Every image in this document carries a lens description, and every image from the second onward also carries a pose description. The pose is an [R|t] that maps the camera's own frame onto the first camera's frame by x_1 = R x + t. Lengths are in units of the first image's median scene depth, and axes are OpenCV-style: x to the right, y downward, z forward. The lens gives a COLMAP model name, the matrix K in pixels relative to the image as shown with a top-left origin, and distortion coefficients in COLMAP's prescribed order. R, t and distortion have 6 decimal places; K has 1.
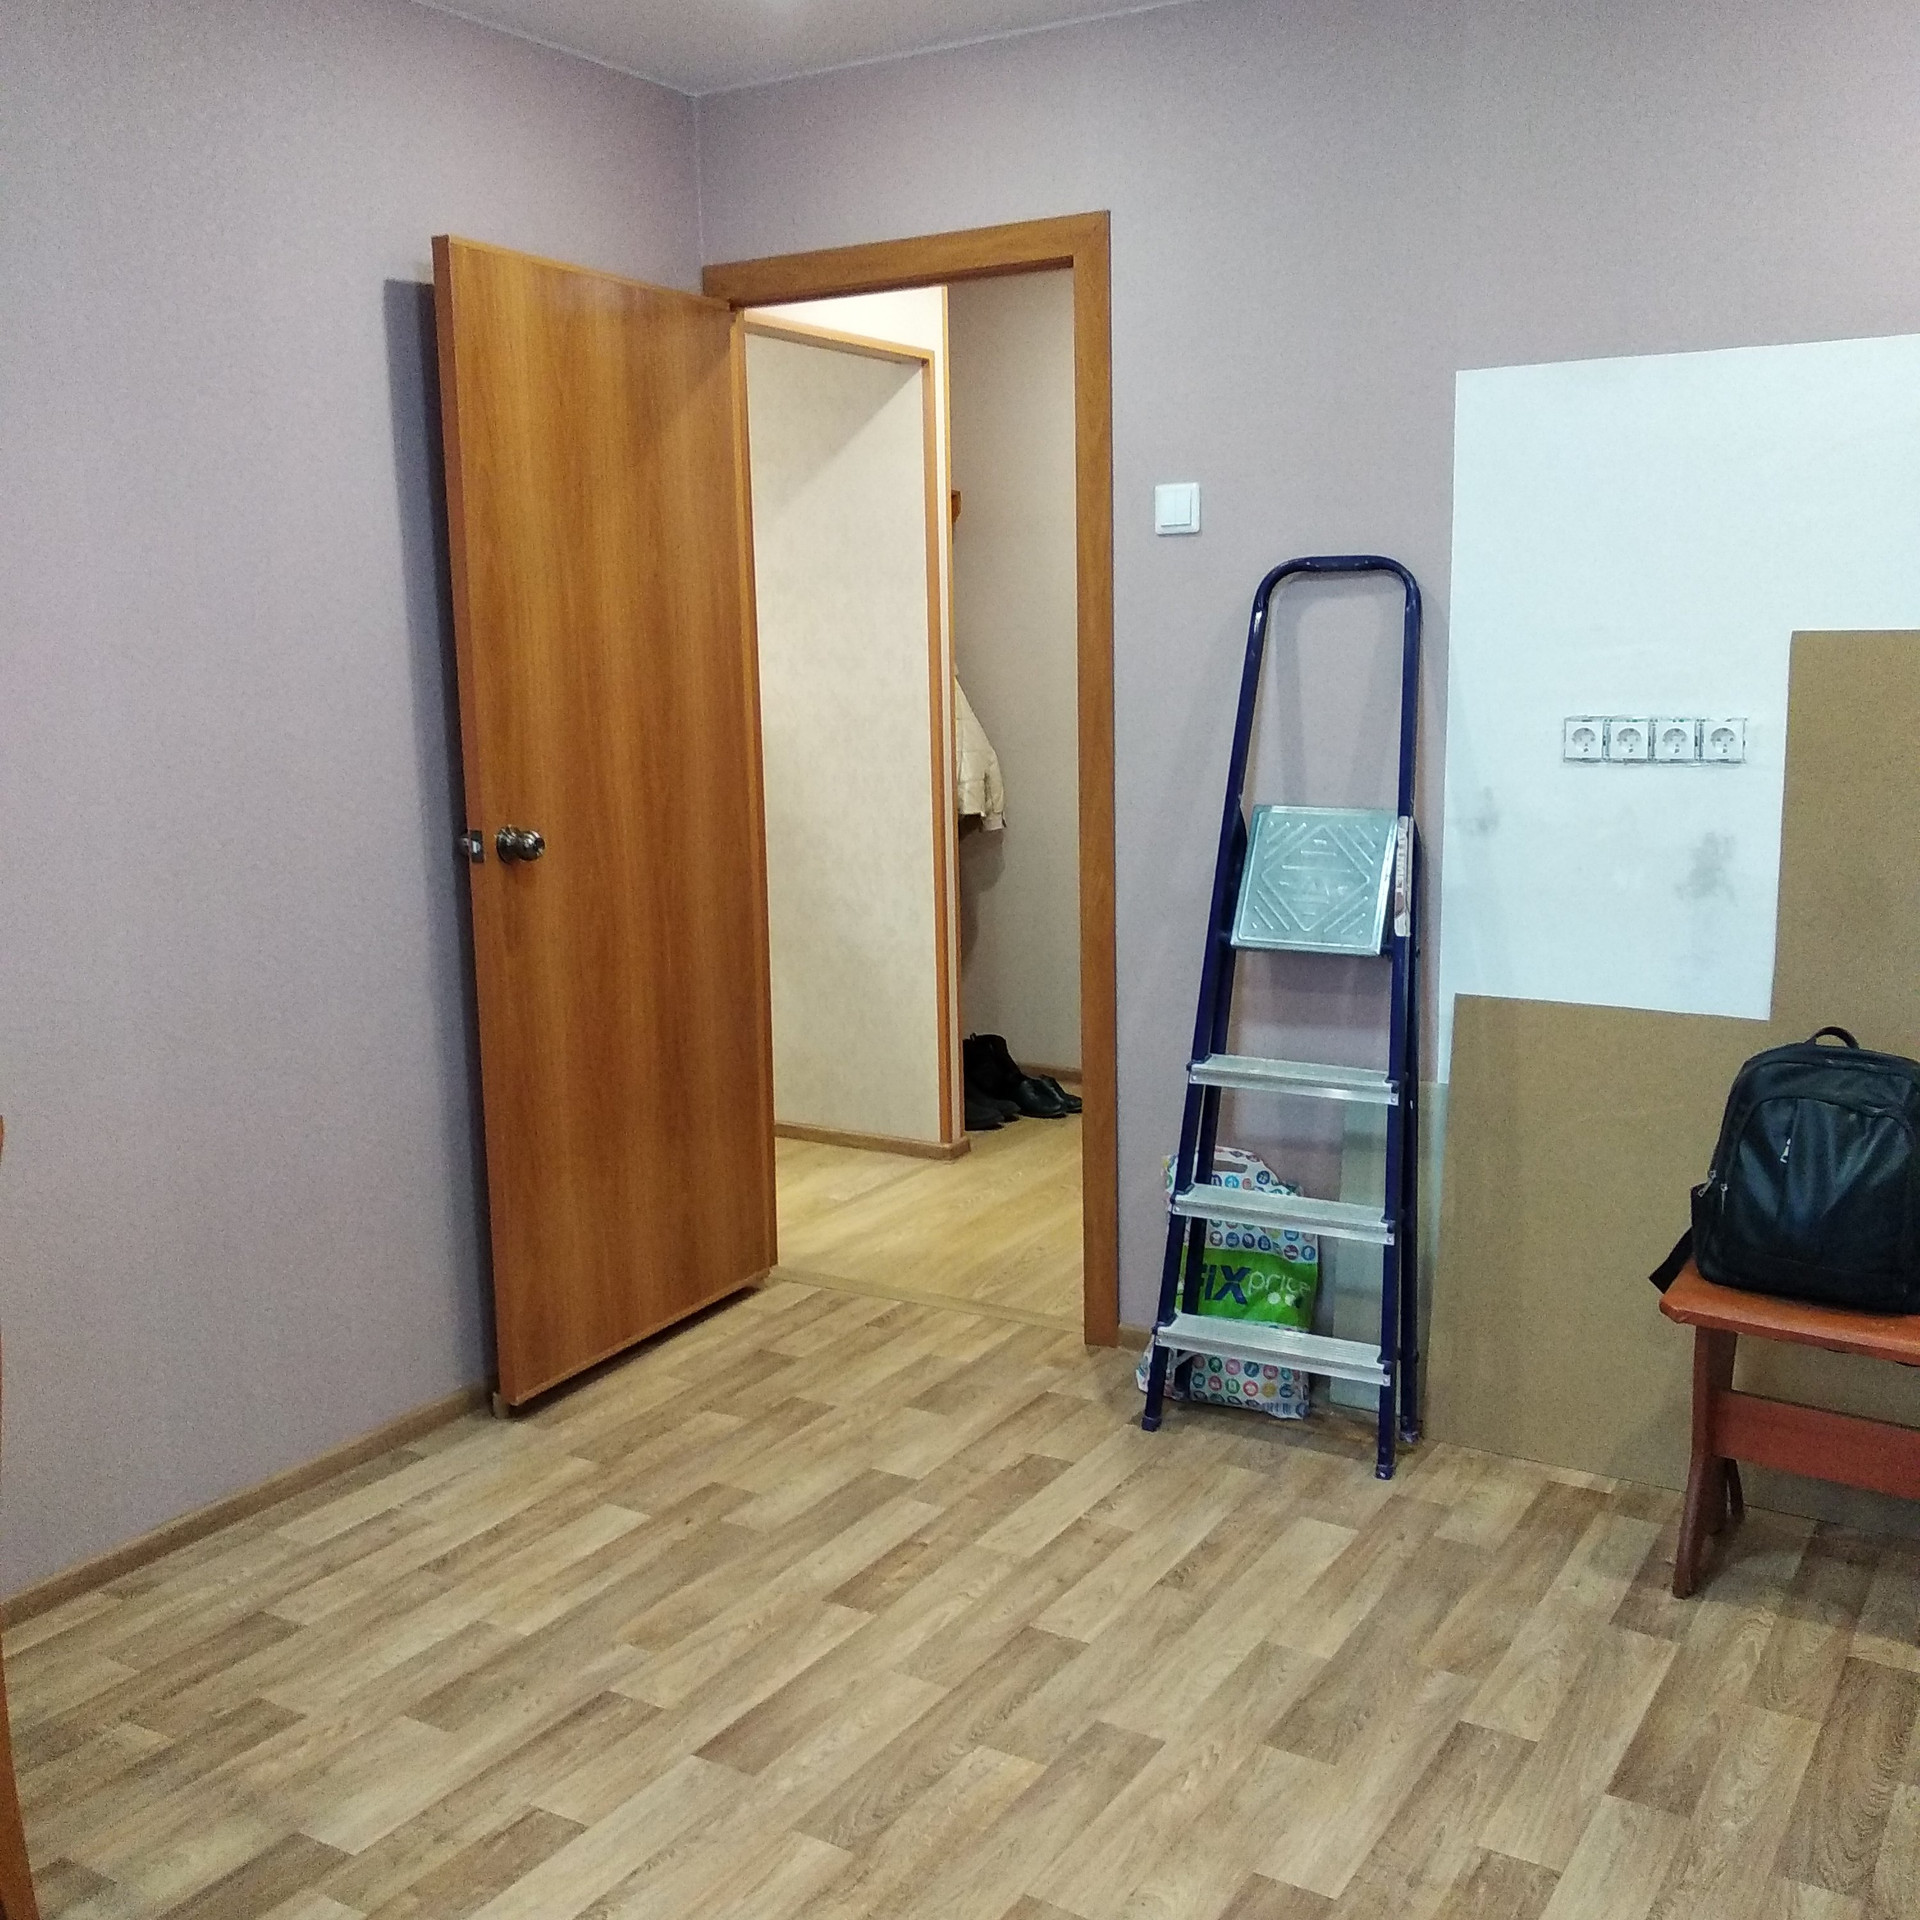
lens RADIAL K [[1996.7, 0, 977.0], [0, 1996.7, 973.5], [0, 0, 1]] dist [0.008026, 0.000000]
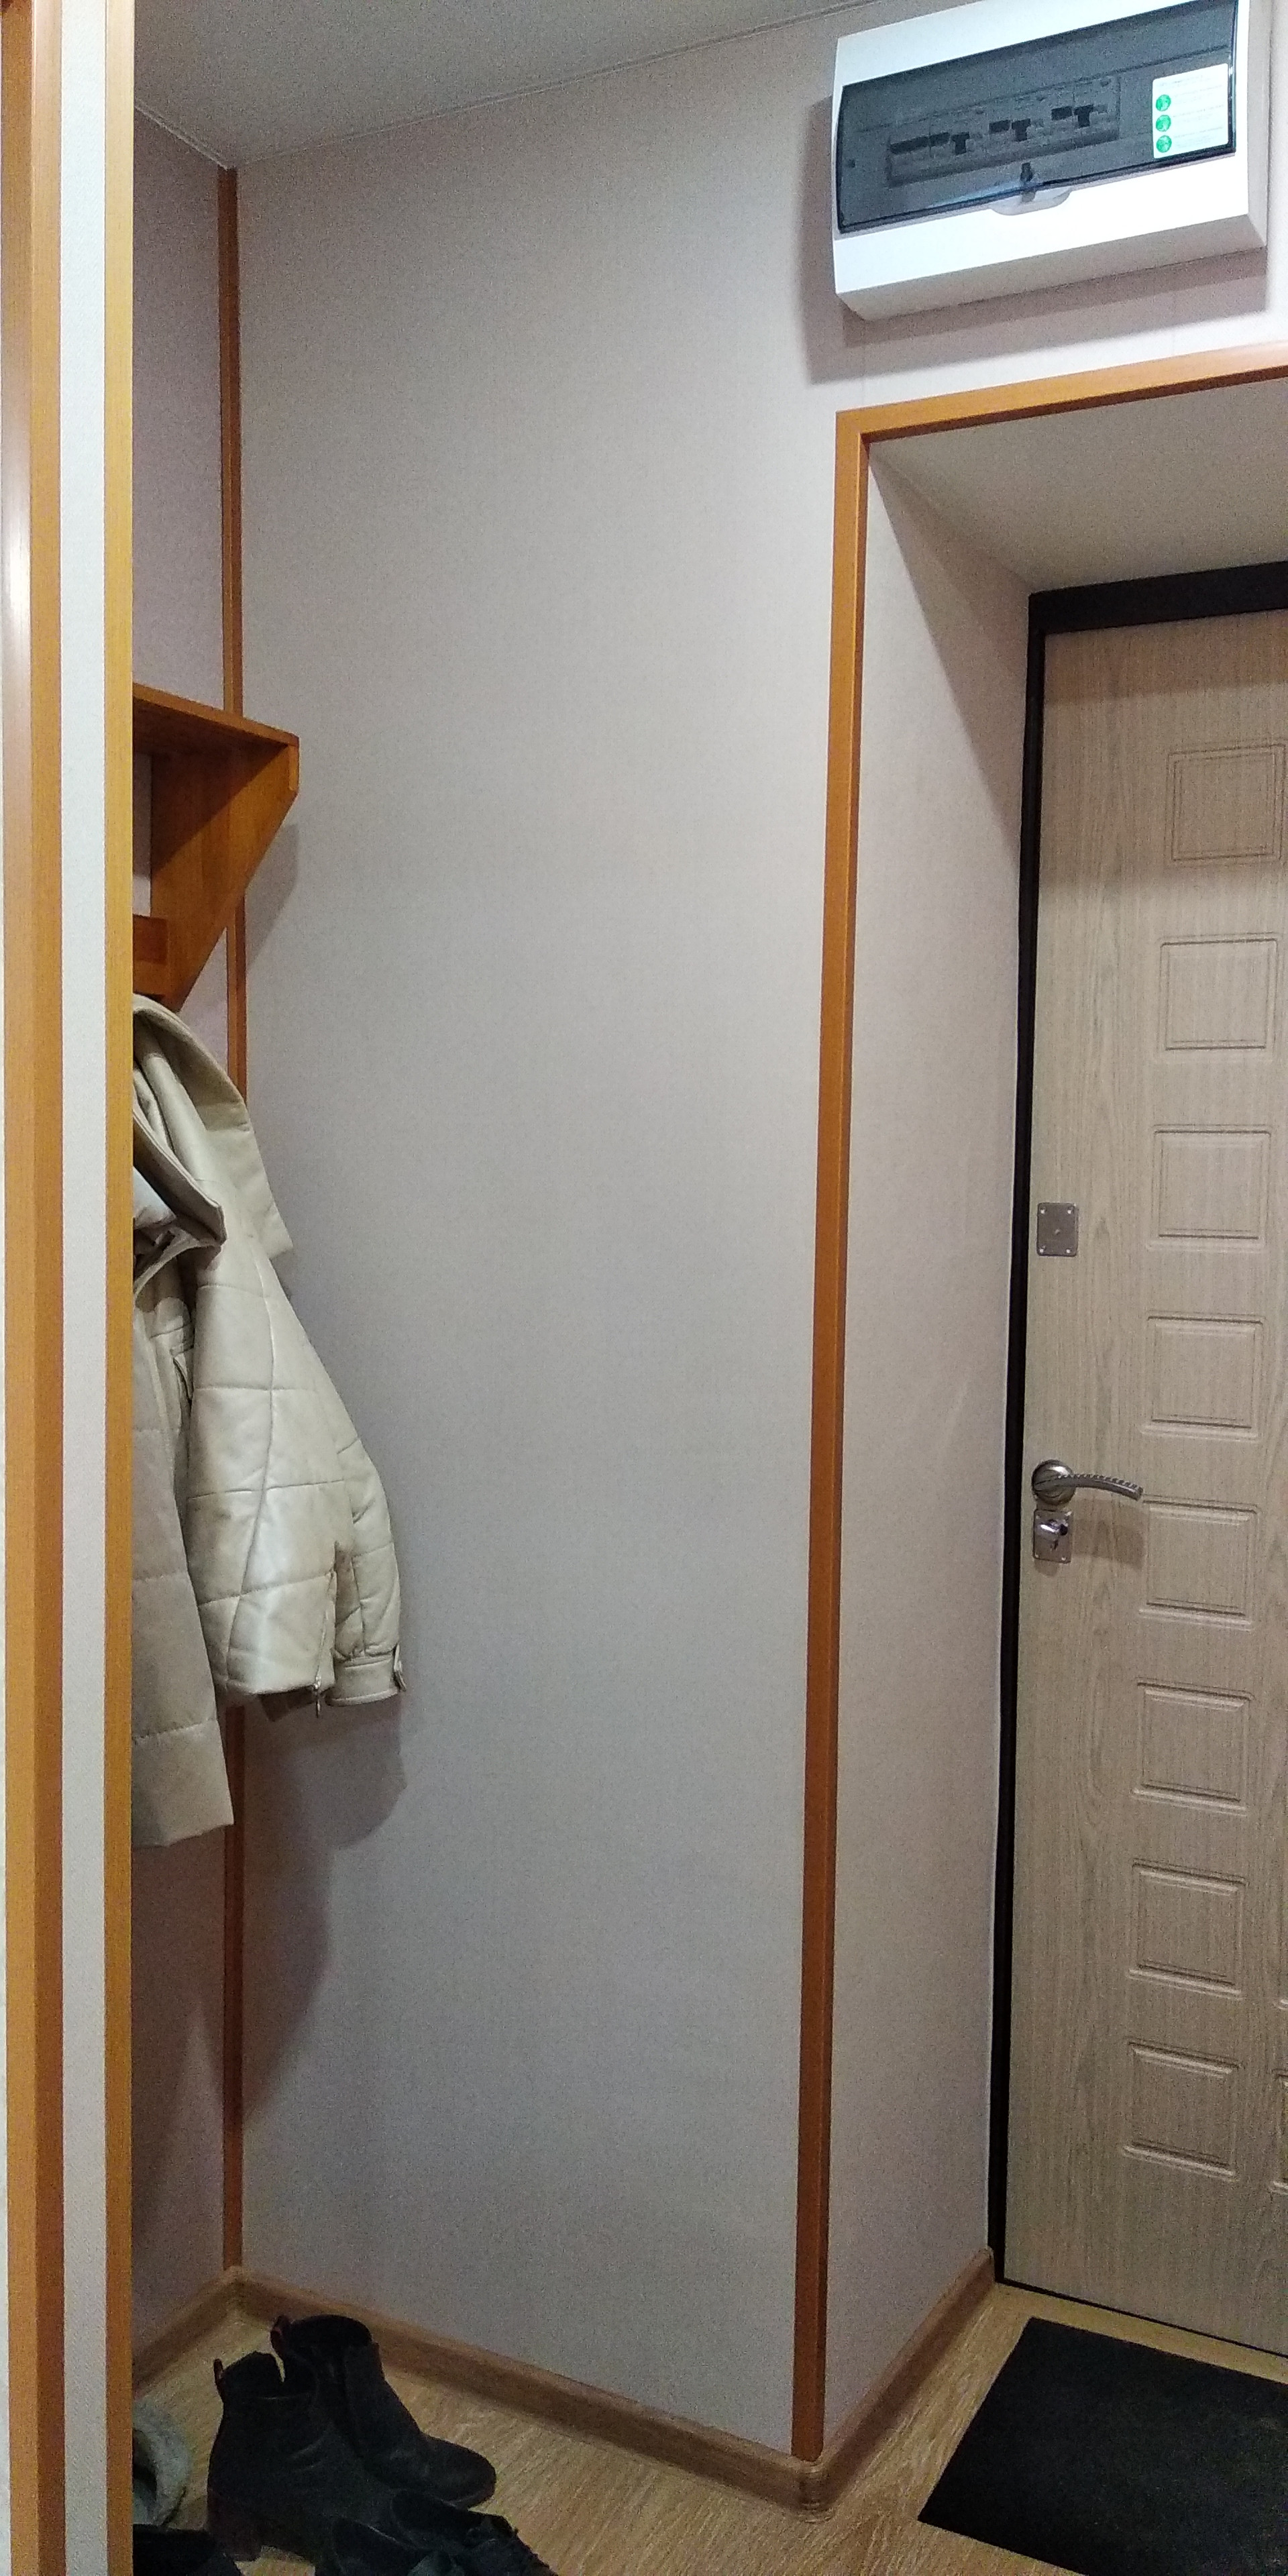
lens RADIAL K [[1990.3, 0, 656.3], [0, 1990.3, 1279.3], [0, 0, 1]] dist [0.054691, -0.094102]
pose [[0.997130, 0.032213, 0.068508, 0.058278], [-0.024308, 0.993271, -0.113233, -0.191059], [-0.071694, 0.111243, 0.991204, 1.157063]]
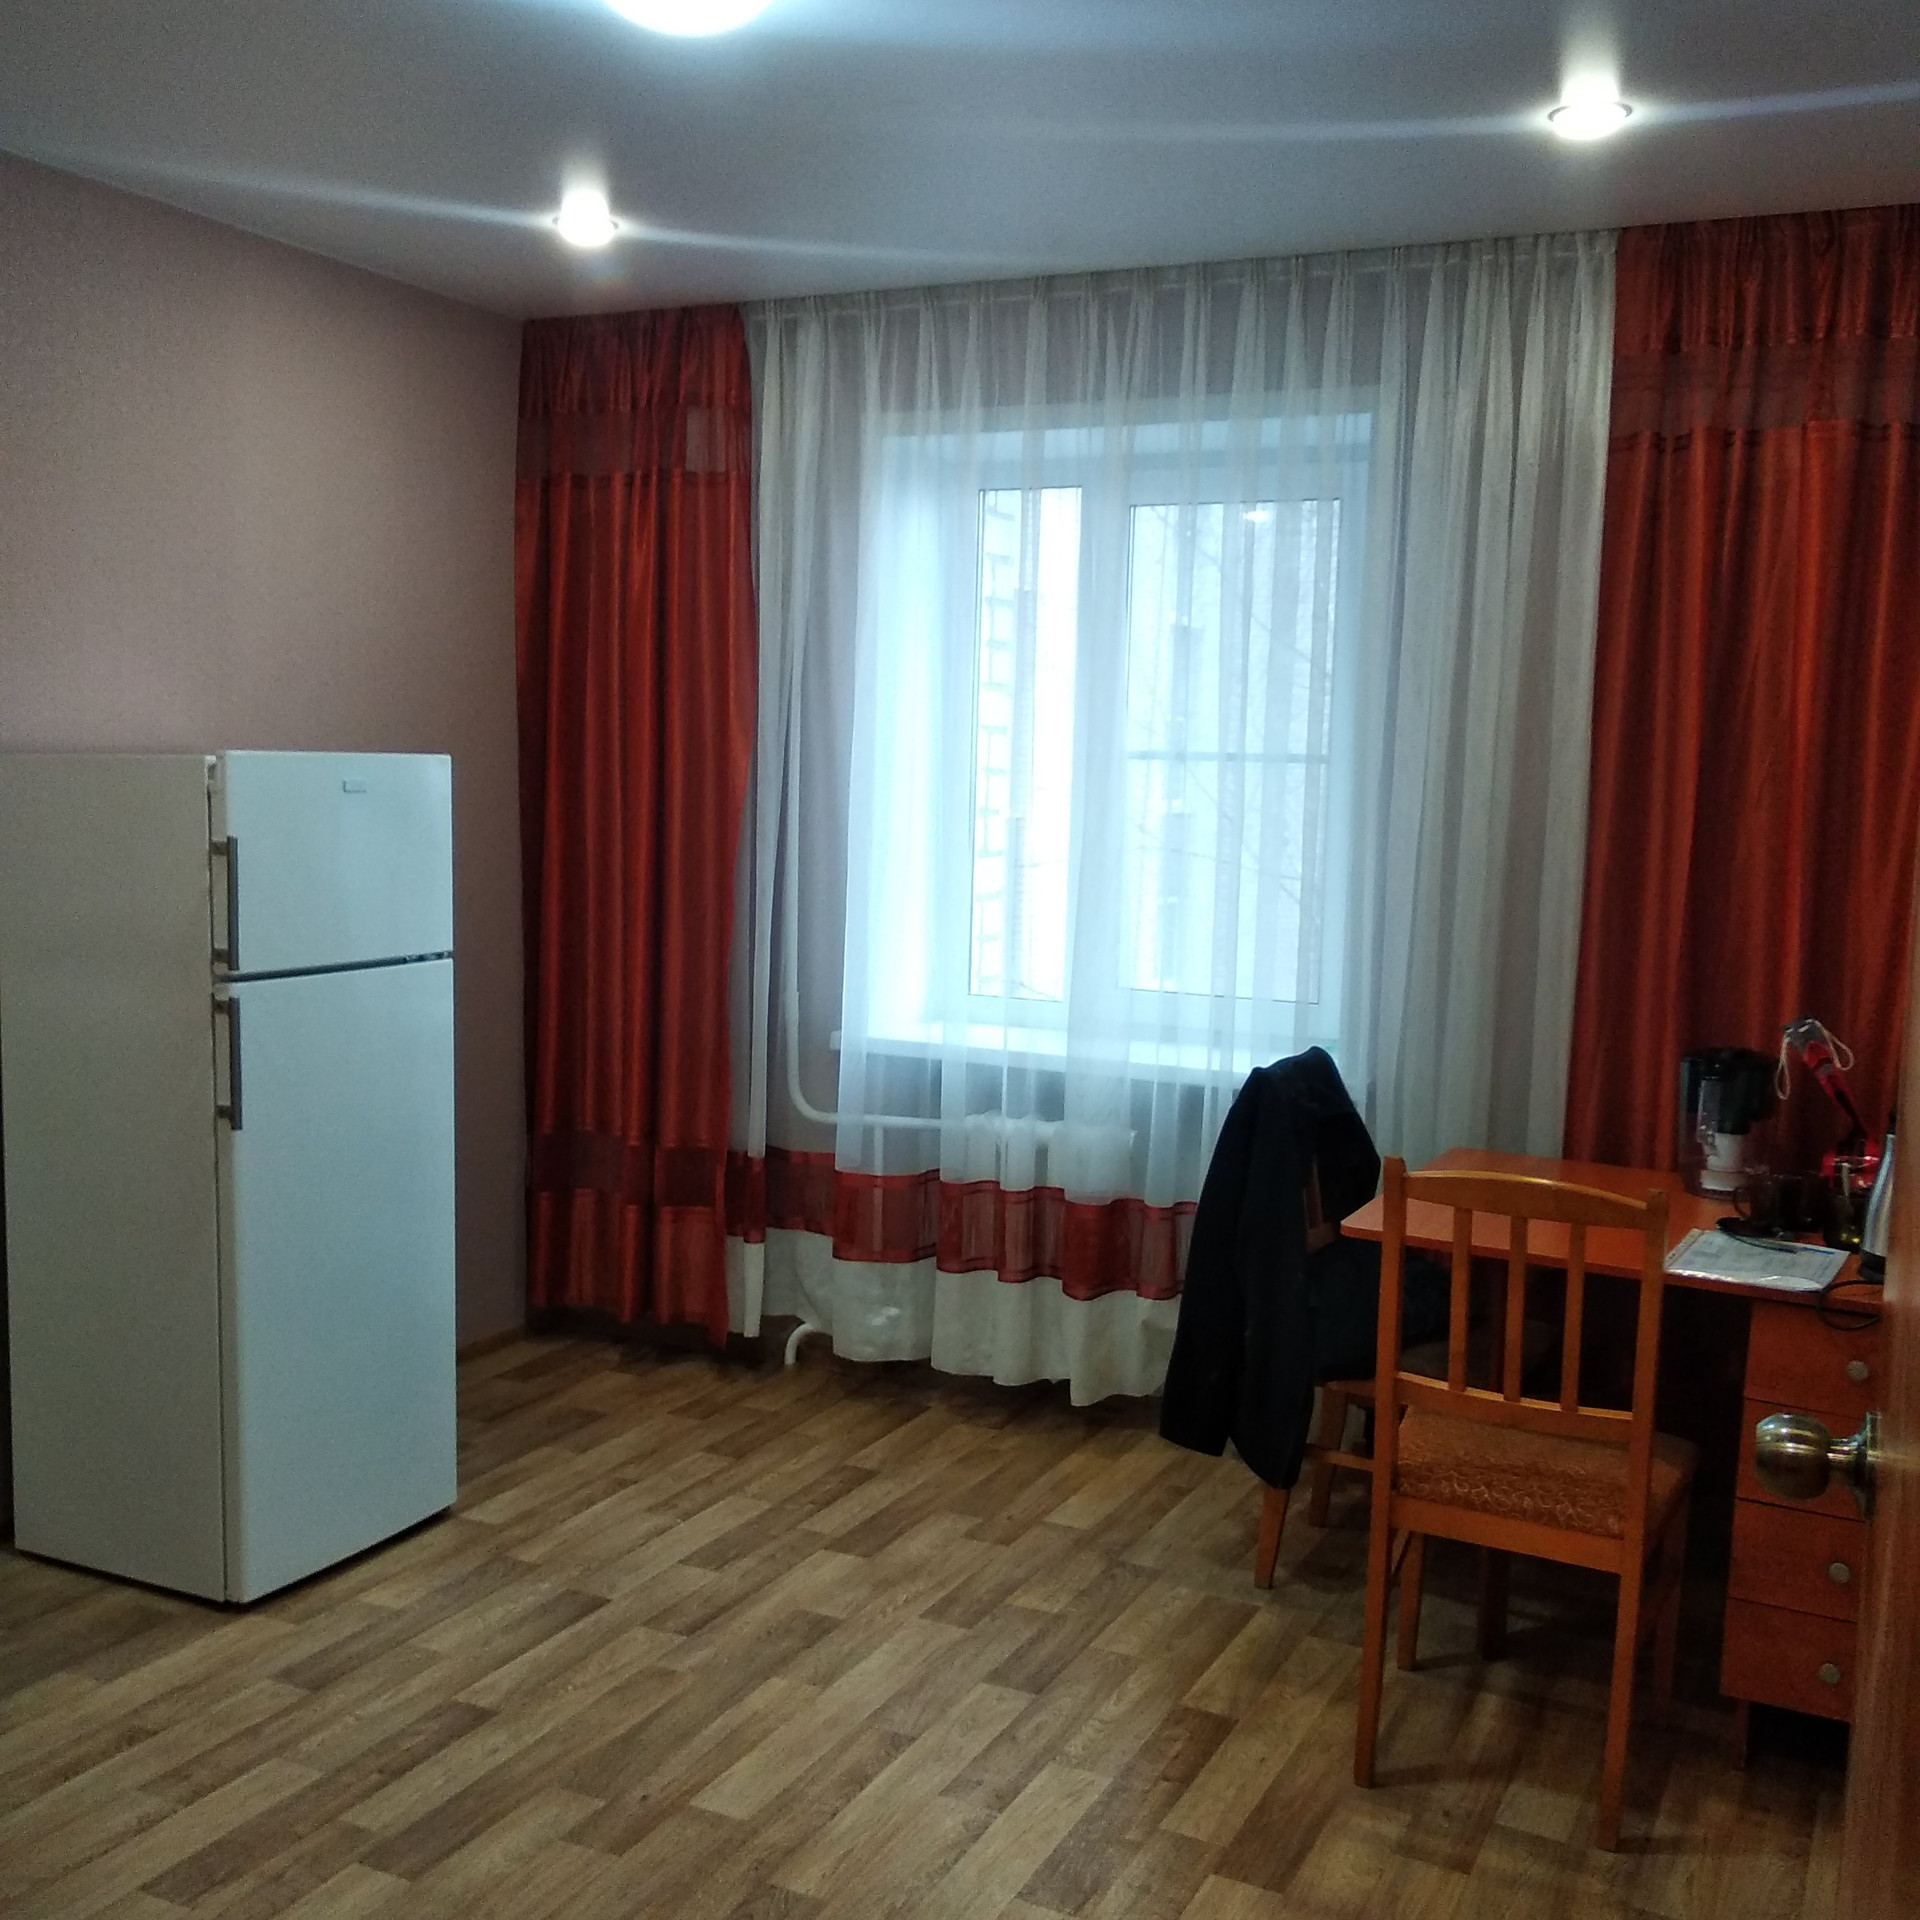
lens RADIAL K [[1996.7, 0, 970.3], [0, 1996.7, 958.8], [0, 0, 1]] dist [0.008026, 0.000000]
pose [[-0.996130, 0.012614, -0.086984, -0.208798], [-0.011460, 0.962558, 0.270832, -0.308645], [0.087144, 0.270781, -0.958689, 1.700076]]
